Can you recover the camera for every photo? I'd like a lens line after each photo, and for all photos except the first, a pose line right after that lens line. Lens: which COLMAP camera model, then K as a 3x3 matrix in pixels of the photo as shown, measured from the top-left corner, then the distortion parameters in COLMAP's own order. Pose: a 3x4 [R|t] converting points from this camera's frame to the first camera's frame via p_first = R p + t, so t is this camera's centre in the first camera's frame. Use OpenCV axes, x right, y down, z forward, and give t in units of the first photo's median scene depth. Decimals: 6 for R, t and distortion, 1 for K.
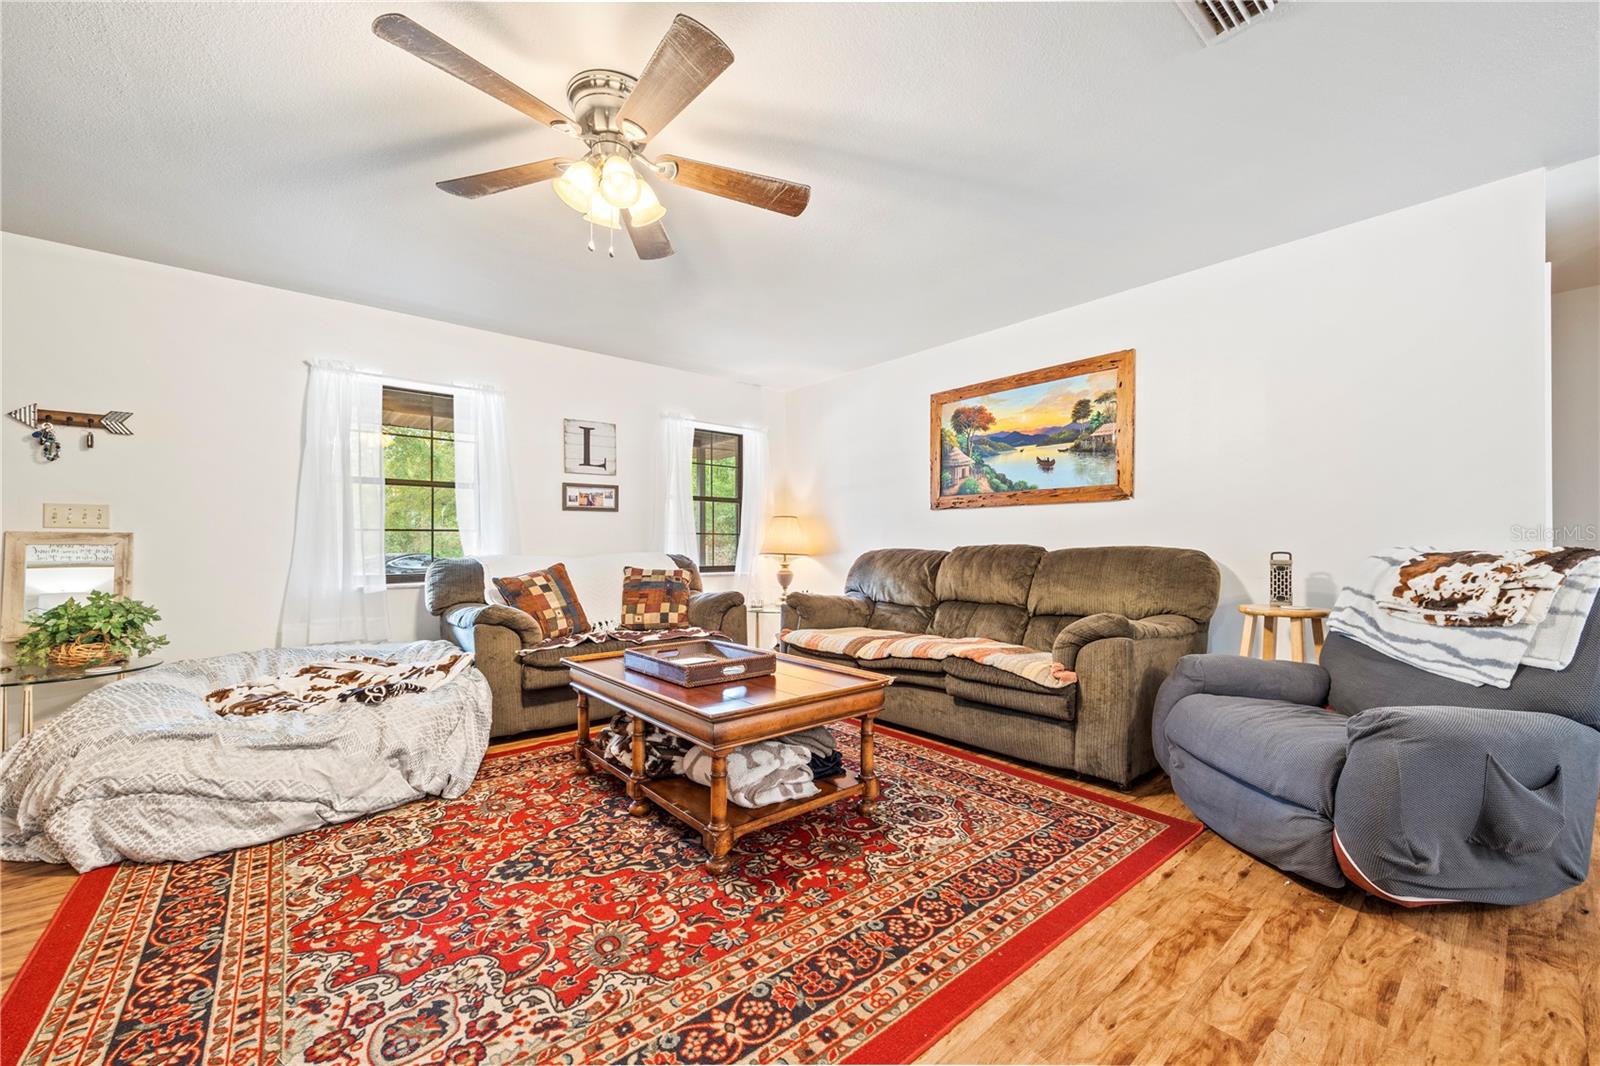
lens RADIAL K [[627.0, 0, 807.6], [0, 627.0, 539.6], [0, 0, 1]] dist [0.006428, -0.000607]
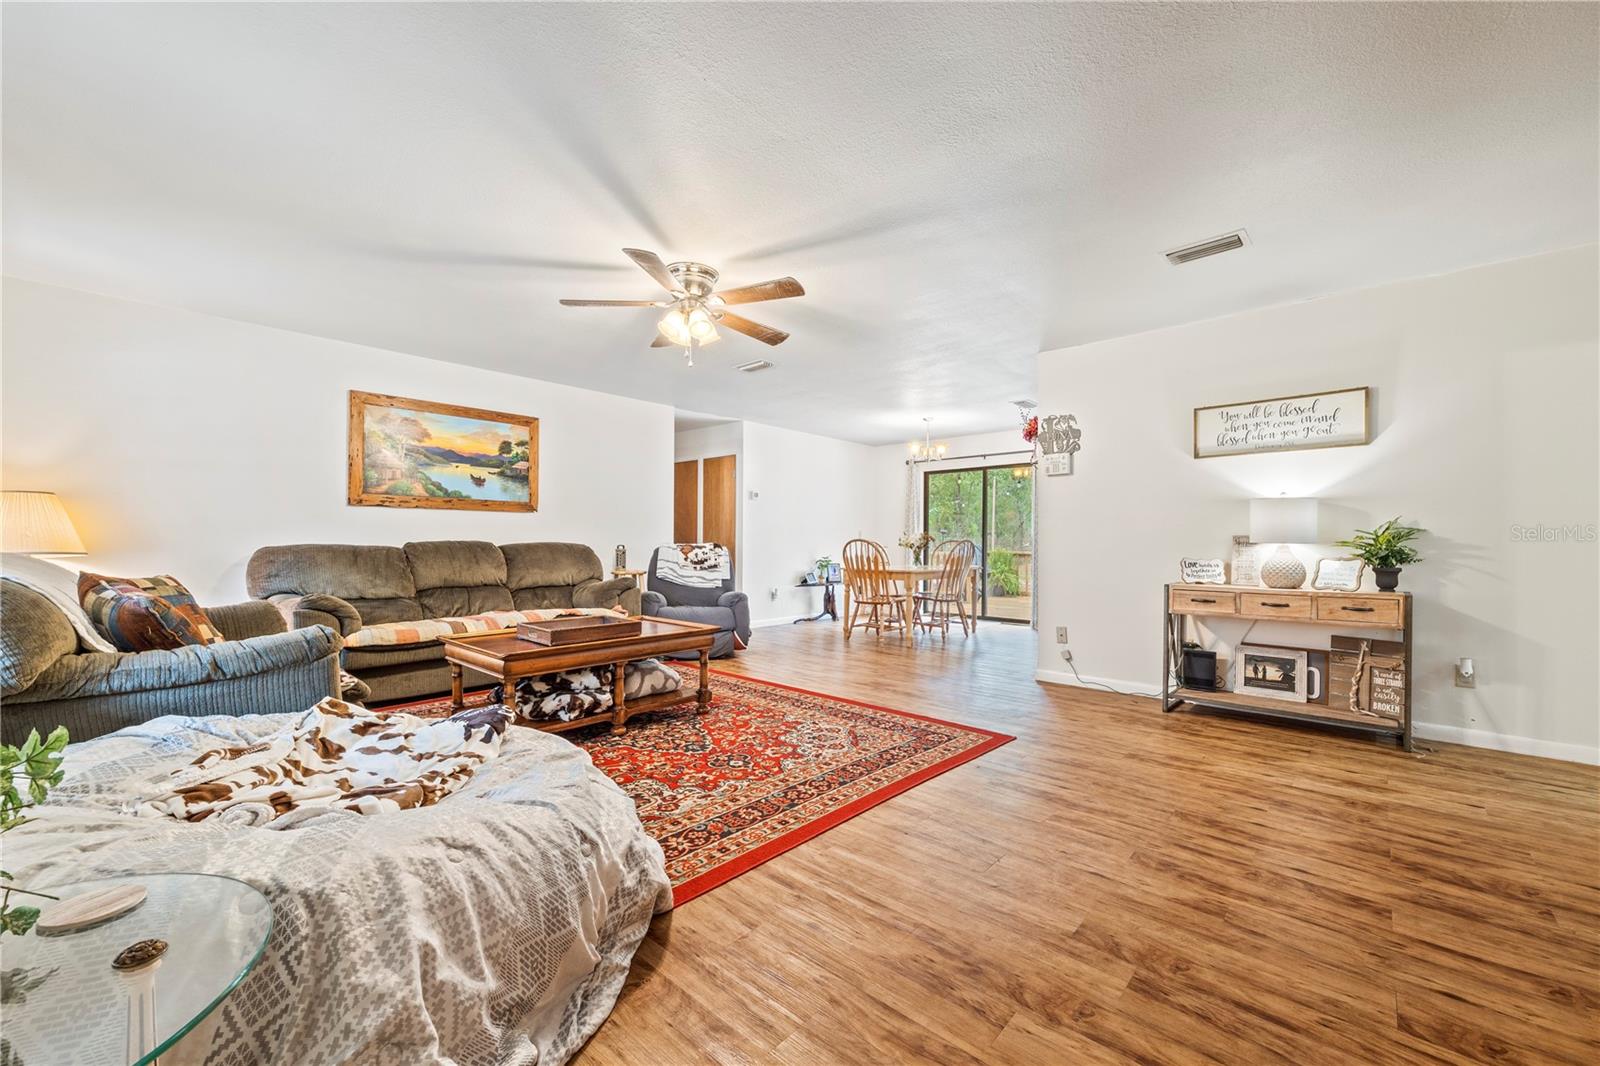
lens RADIAL K [[638.2, 0, 806.8], [0, 638.2, 543.7], [0, 0, 1]] dist [0.001546, 0.000222]
pose [[-0.127800, 0.000863, 0.991800, -1.617251], [-0.010636, 0.999941, -0.002241, 0.014179], [-0.991743, -0.010835, -0.127783, 0.731006]]
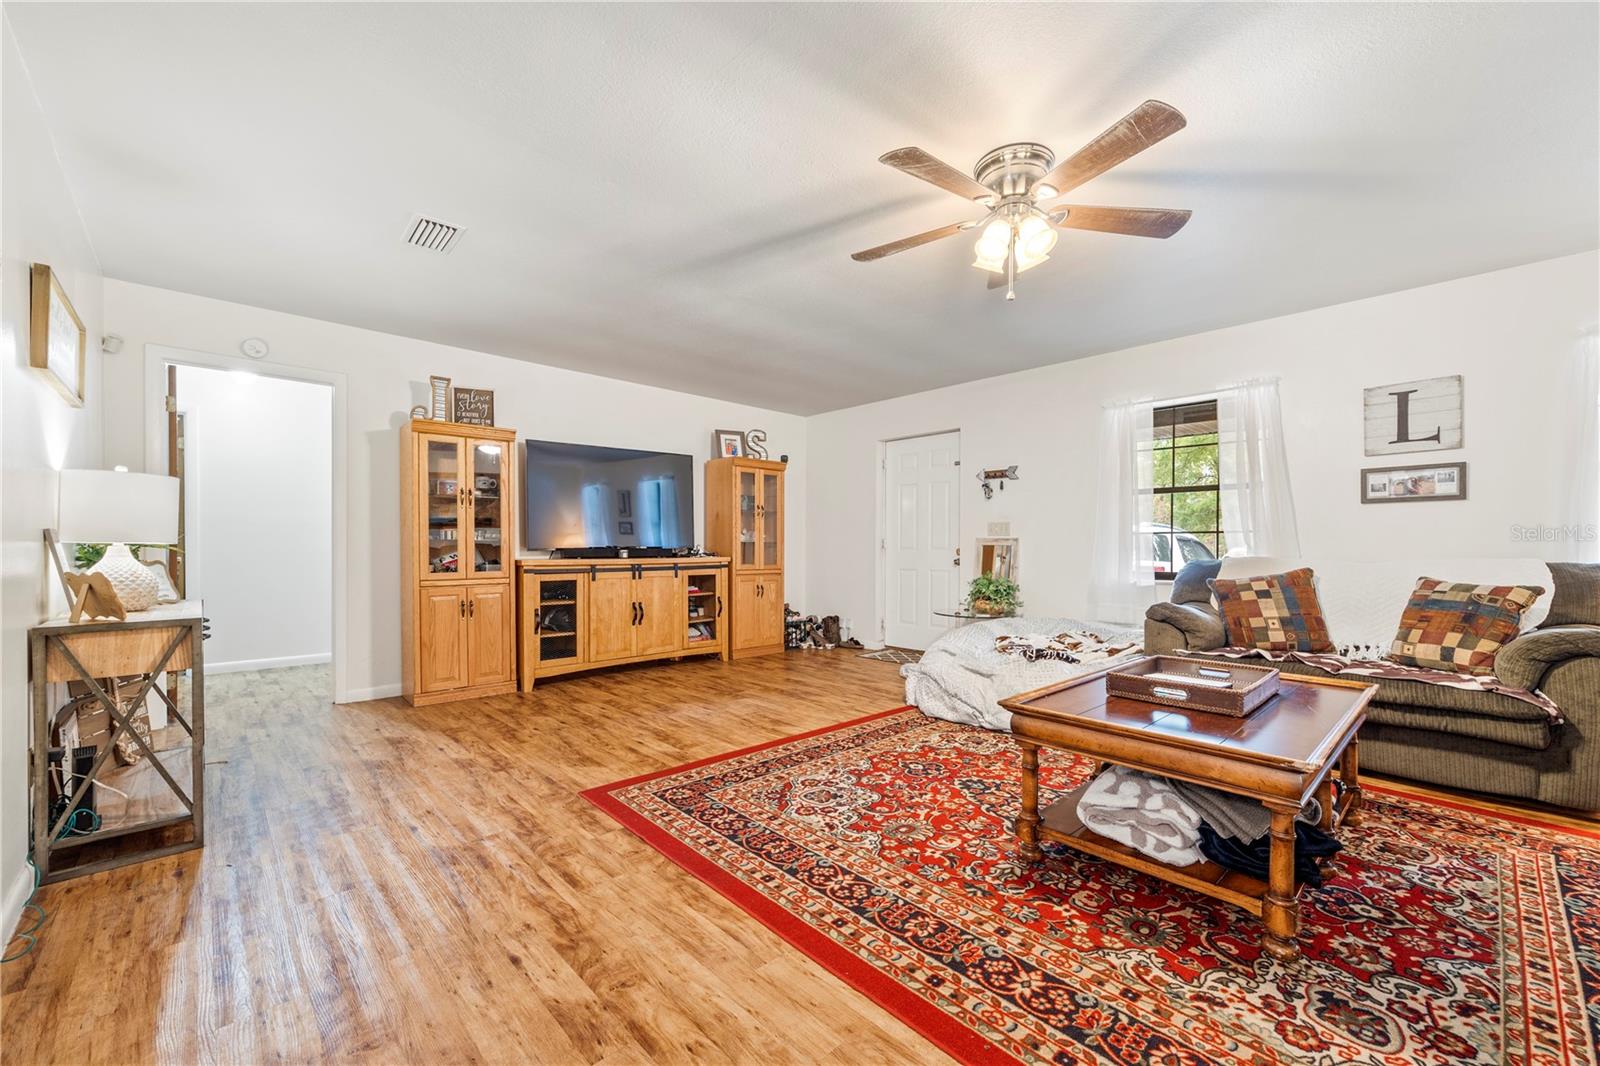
lens RADIAL K [[633.5, 0, 808.1], [0, 633.5, 543.2], [0, 0, 1]] dist [-0.002373, -0.000090]
pose [[0.052199, -0.002801, -0.998633, 0.686744], [0.004526, 0.999986, -0.002568, 0.005680], [0.998626, -0.004385, 0.052211, 0.450777]]
